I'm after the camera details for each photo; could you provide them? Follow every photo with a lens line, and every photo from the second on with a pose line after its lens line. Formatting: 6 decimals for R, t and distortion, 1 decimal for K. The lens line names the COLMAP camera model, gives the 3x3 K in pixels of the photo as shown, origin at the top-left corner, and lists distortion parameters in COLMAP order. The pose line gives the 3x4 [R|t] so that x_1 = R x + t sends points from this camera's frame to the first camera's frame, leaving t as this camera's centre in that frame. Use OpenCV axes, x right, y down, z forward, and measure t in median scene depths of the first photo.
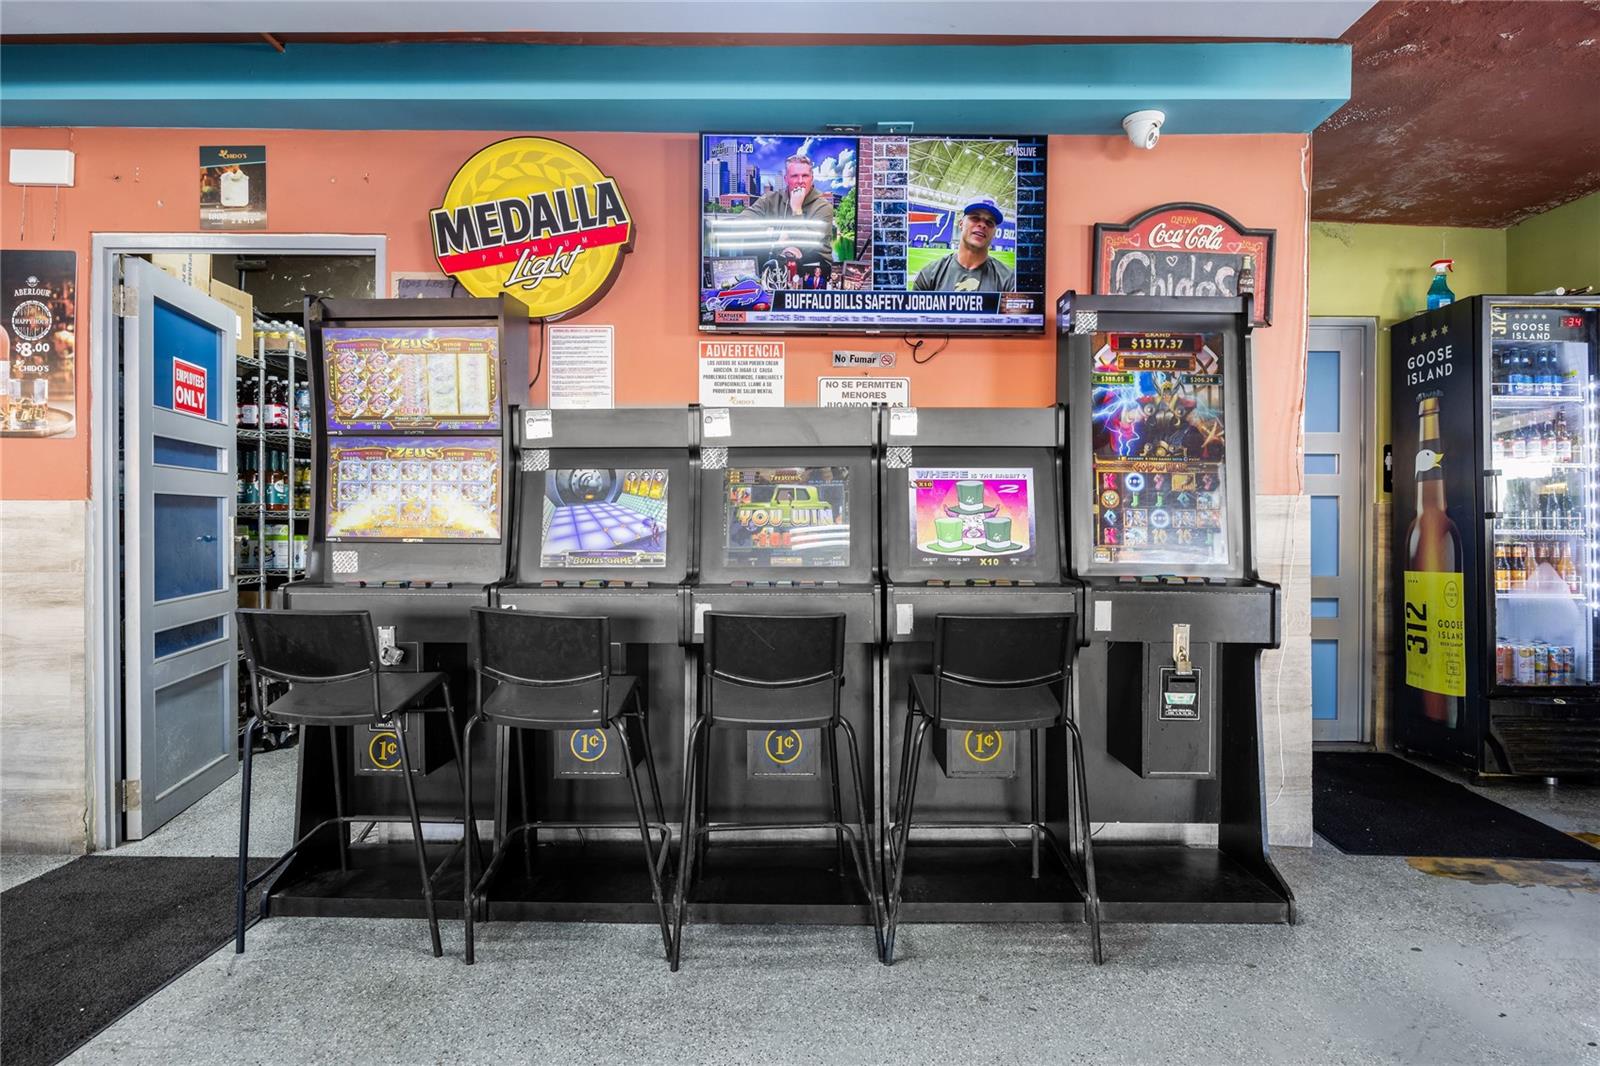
lens RADIAL K [[958.4, 0, 814.9], [0, 958.4, 520.9], [0, 0, 1]] dist [-0.010738, -0.001742]
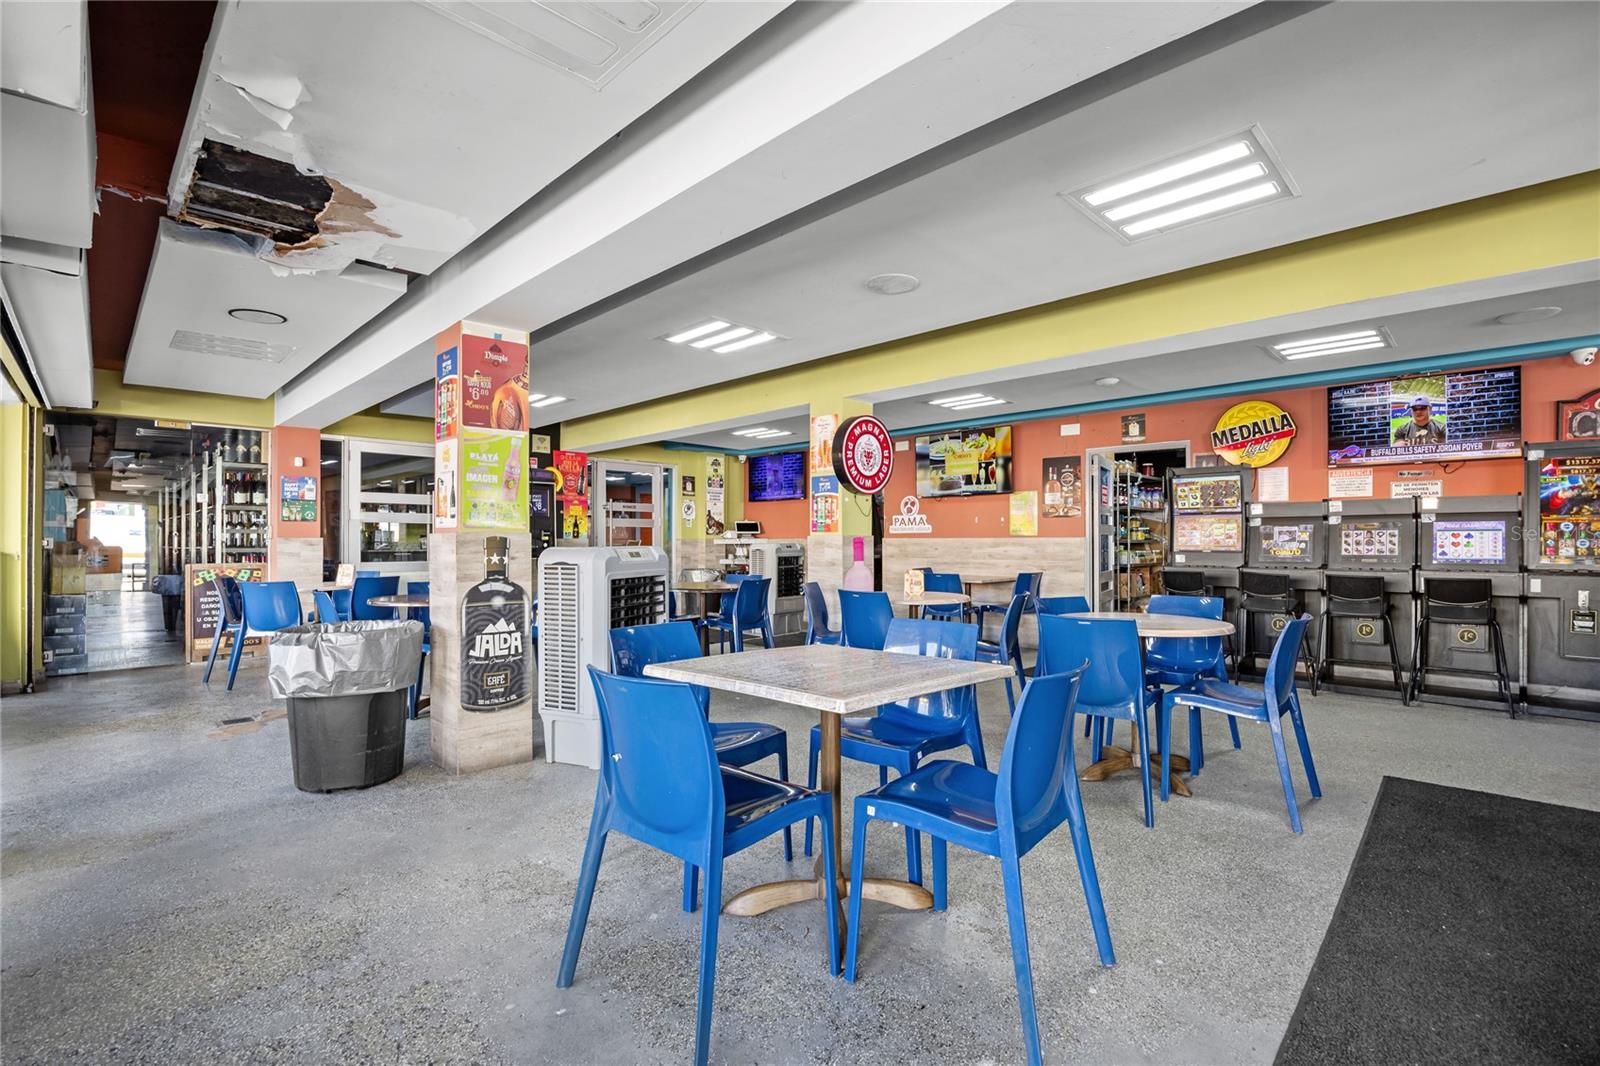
lens RADIAL K [[731.1, 0, 800.7], [0, 731.1, 536.3], [0, 0, 1]] dist [-0.011139, -0.000078]
pose [[0.704746, -0.007231, -0.709423, 0.255502], [0.000935, 0.999957, -0.009264, -0.004394], [0.709459, 0.005865, 0.704722, -1.322191]]
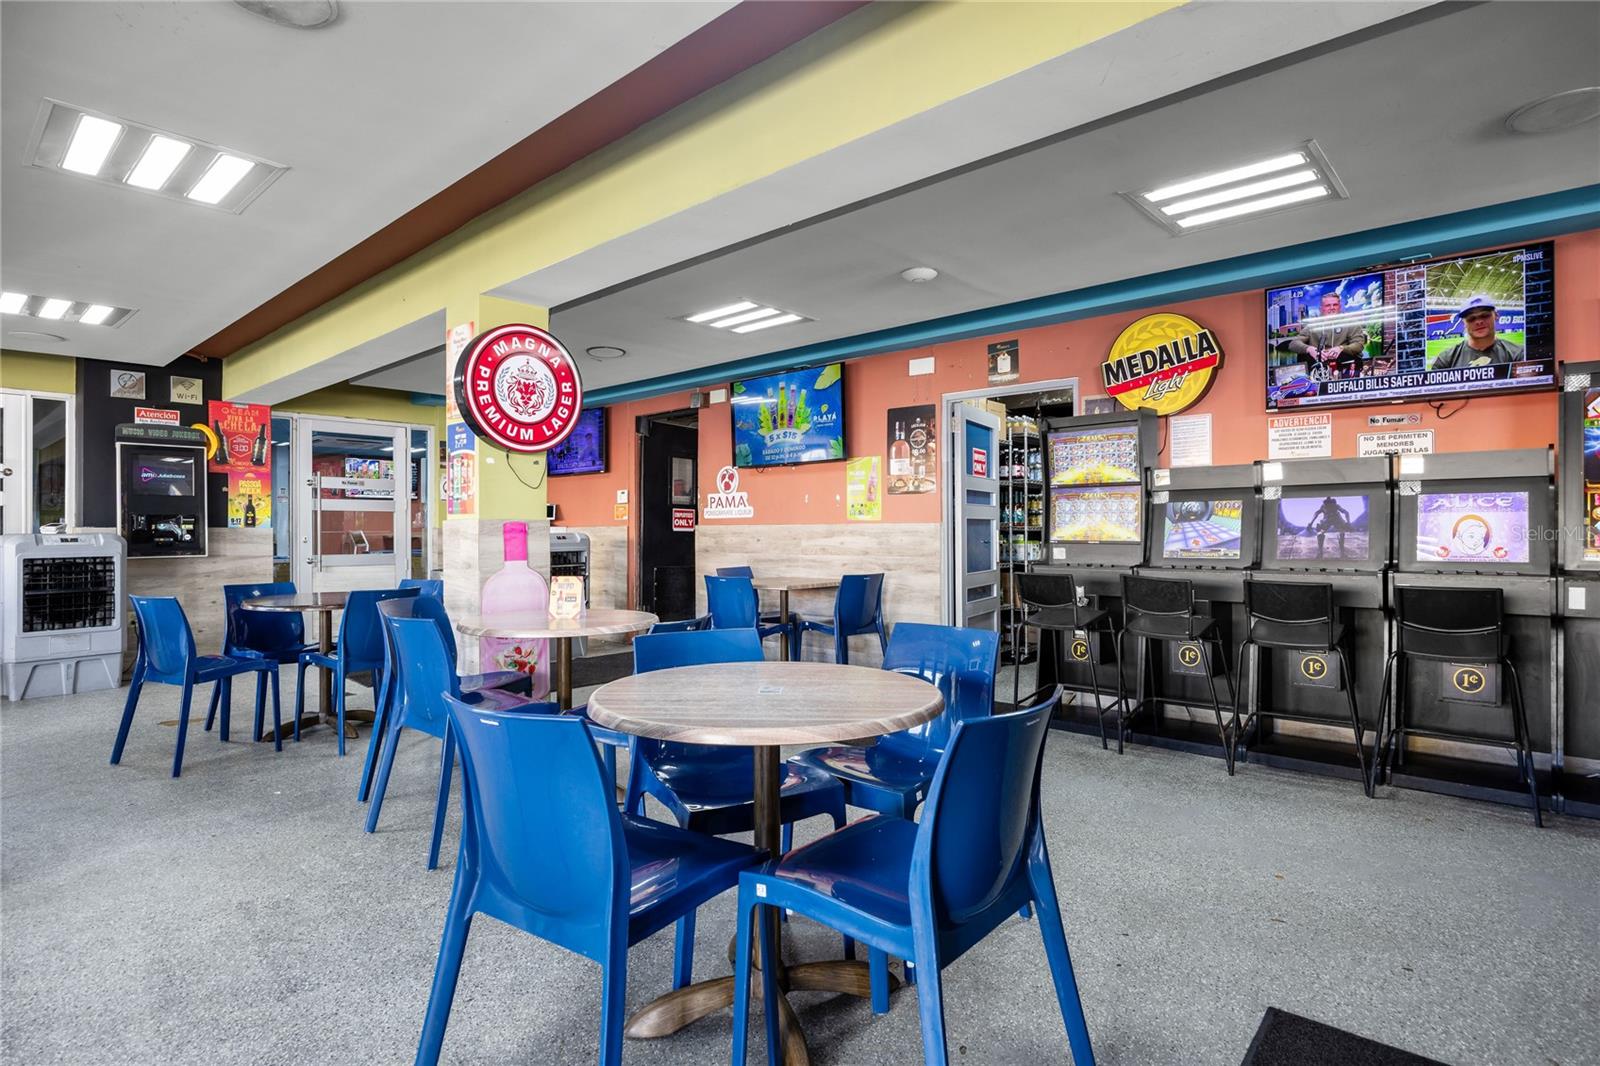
lens RADIAL K [[835.0, 0, 795.8], [0, 835.0, 529.8], [0, 0, 1]] dist [-0.006103, -0.002235]
pose [[0.731548, -0.005785, -0.681765, 0.258801], [0.004307, 0.999983, -0.003863, -0.000268], [0.681776, -0.000111, 0.731561, -0.573764]]
